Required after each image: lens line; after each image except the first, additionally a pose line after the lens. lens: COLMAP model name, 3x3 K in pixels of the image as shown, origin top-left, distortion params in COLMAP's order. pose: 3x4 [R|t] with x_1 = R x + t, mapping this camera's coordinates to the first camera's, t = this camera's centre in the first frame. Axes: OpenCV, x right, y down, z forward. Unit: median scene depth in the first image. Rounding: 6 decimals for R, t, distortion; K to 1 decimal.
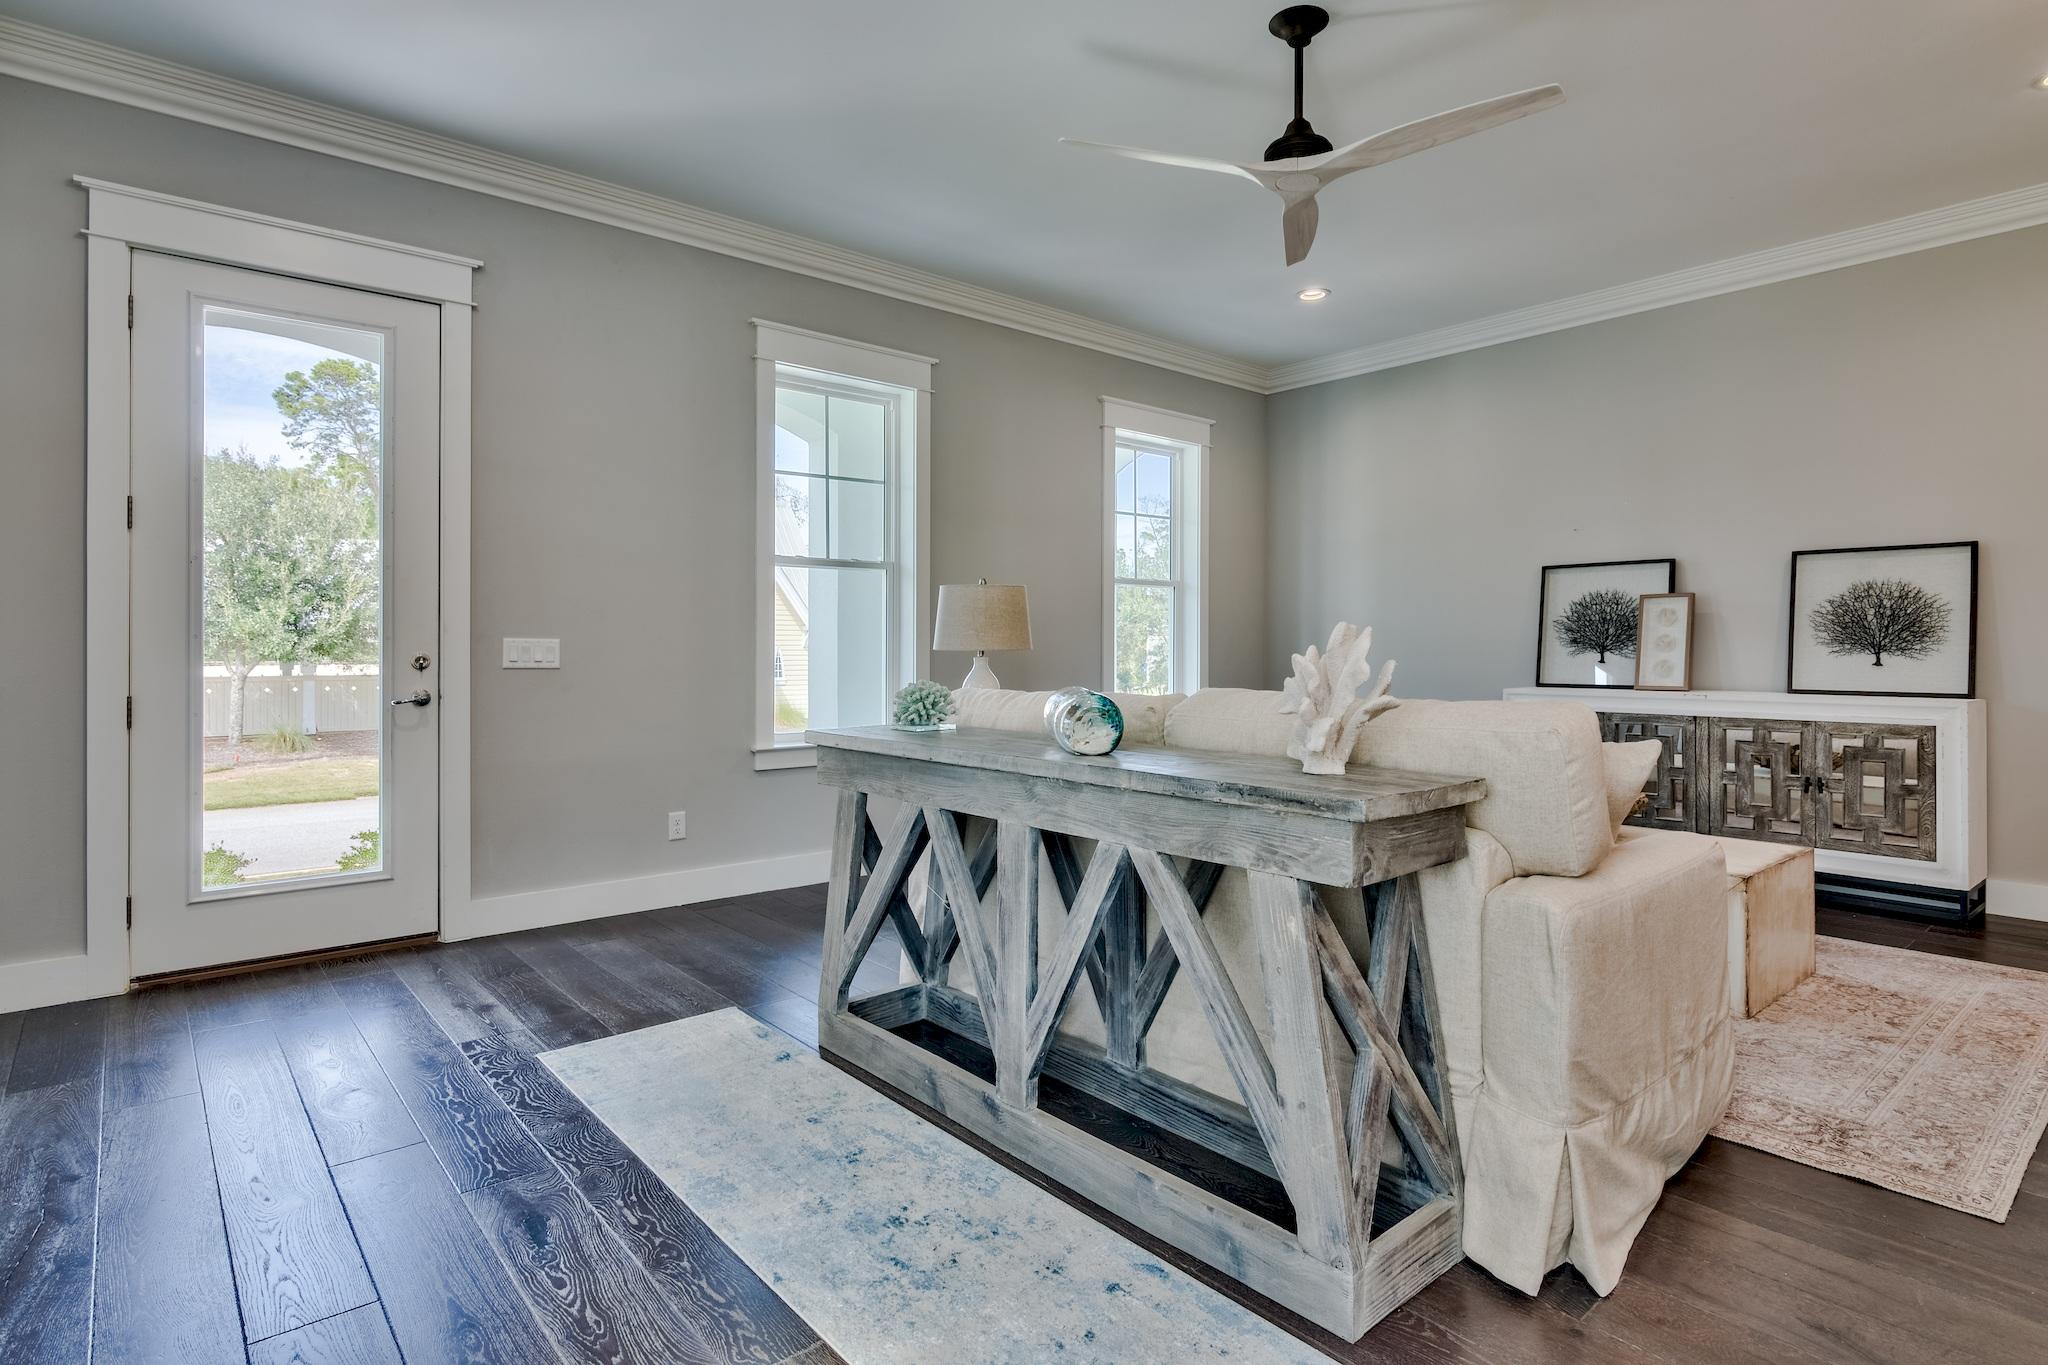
lens RADIAL K [[1062.9, 0, 1026.4], [0, 1062.9, 646.2], [0, 0, 1]] dist [-0.003776, 0.000114]
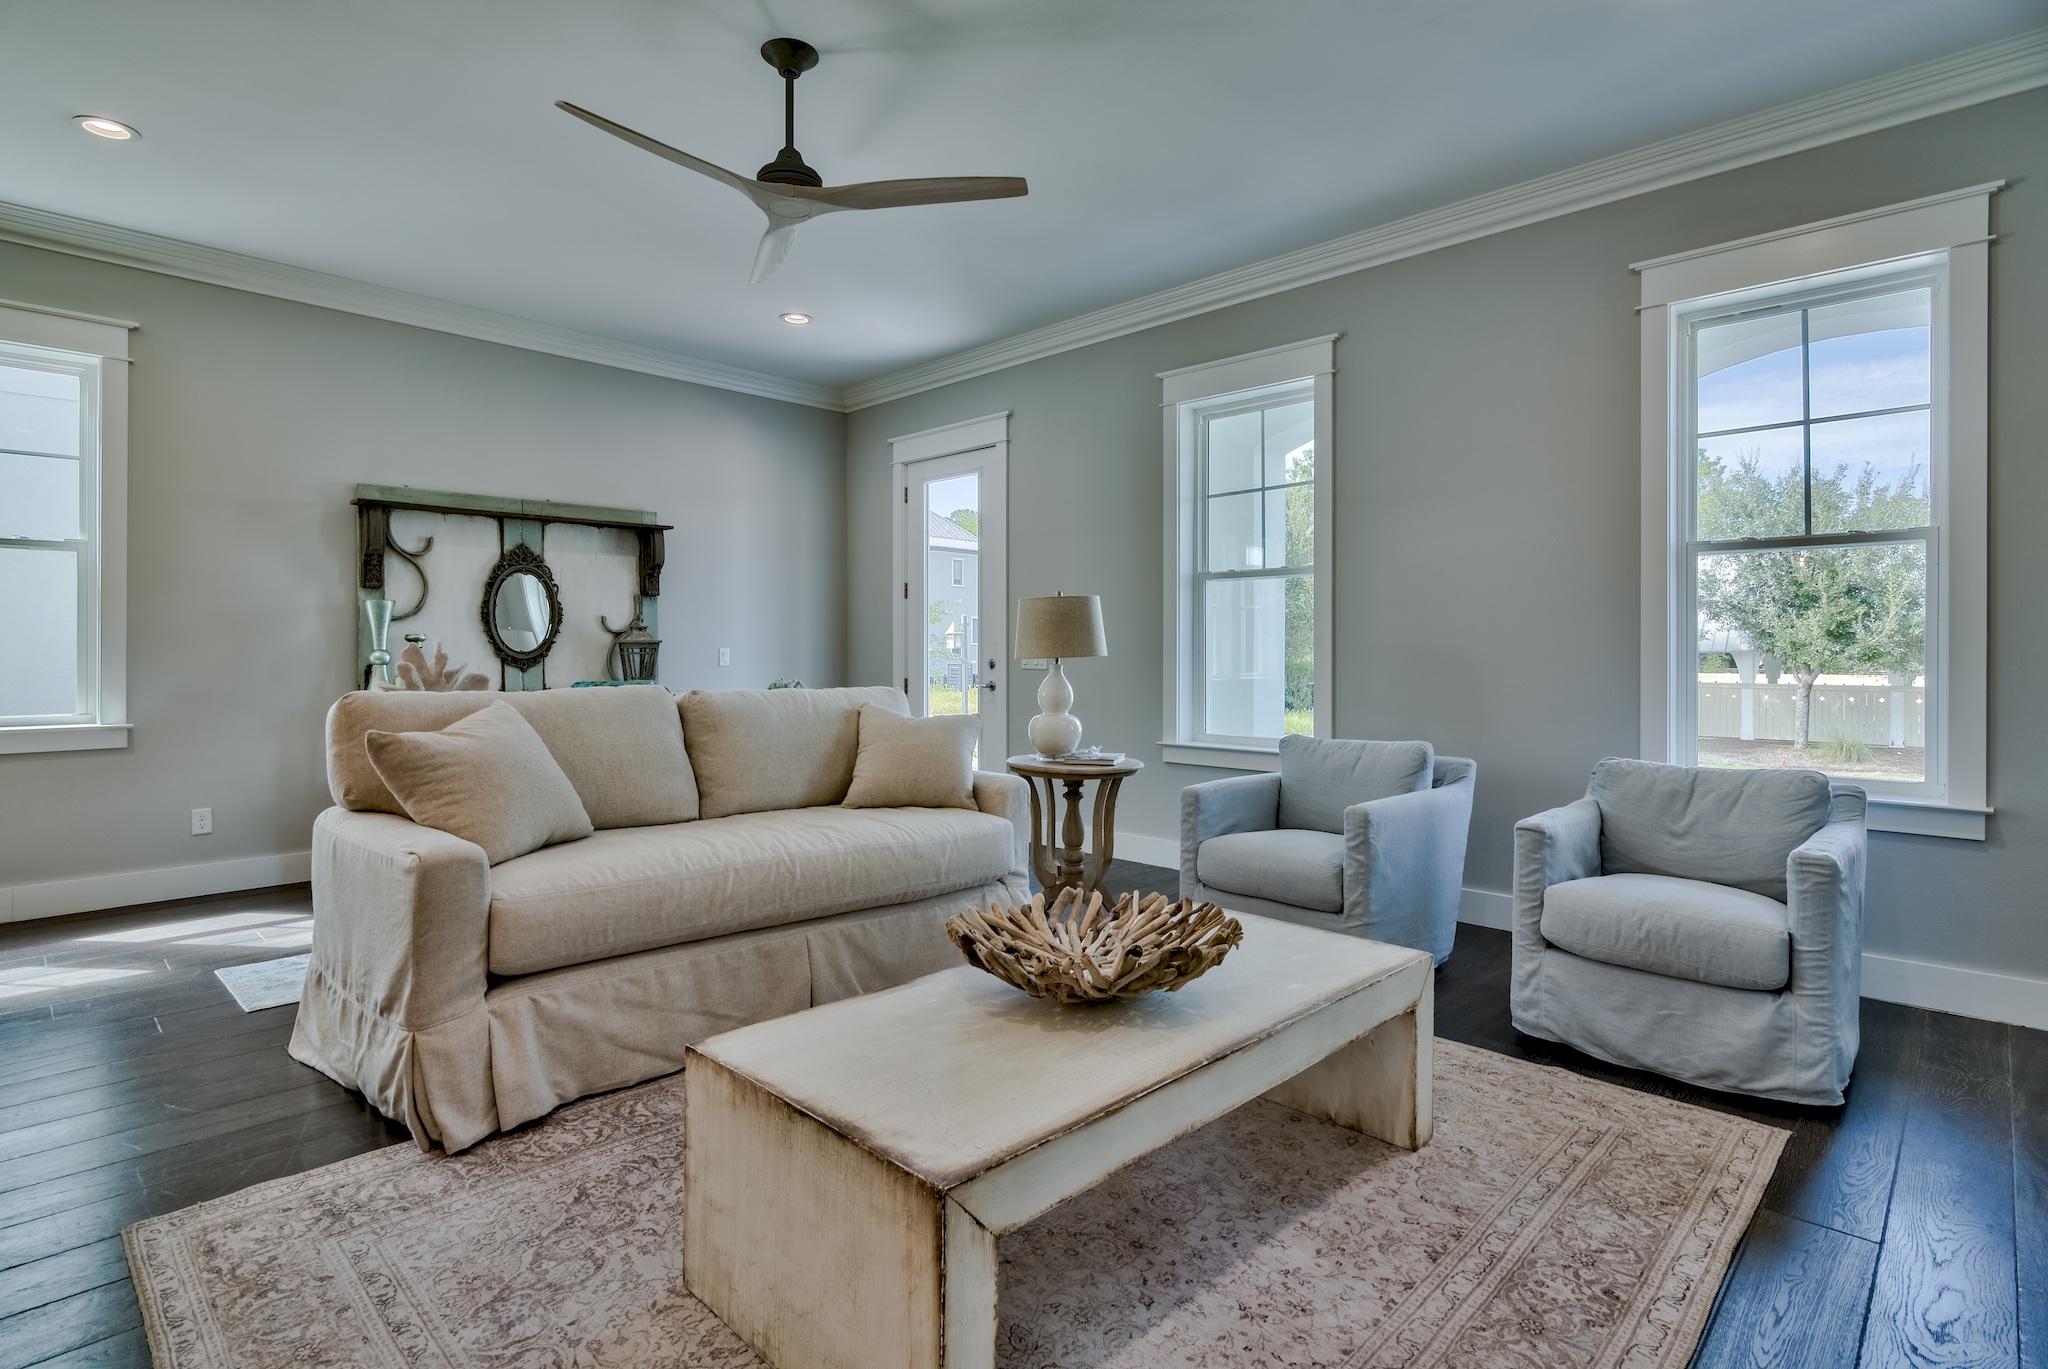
lens RADIAL K [[1003.0, 0, 1018.4], [0, 1003.0, 650.5], [0, 0, 1]] dist [0.001436, -0.000937]
pose [[0.091840, -0.003459, -0.995768, 1.076590], [-0.001549, 0.999992, -0.003617, -0.000199], [0.995773, 0.001875, 0.091833, 0.971715]]
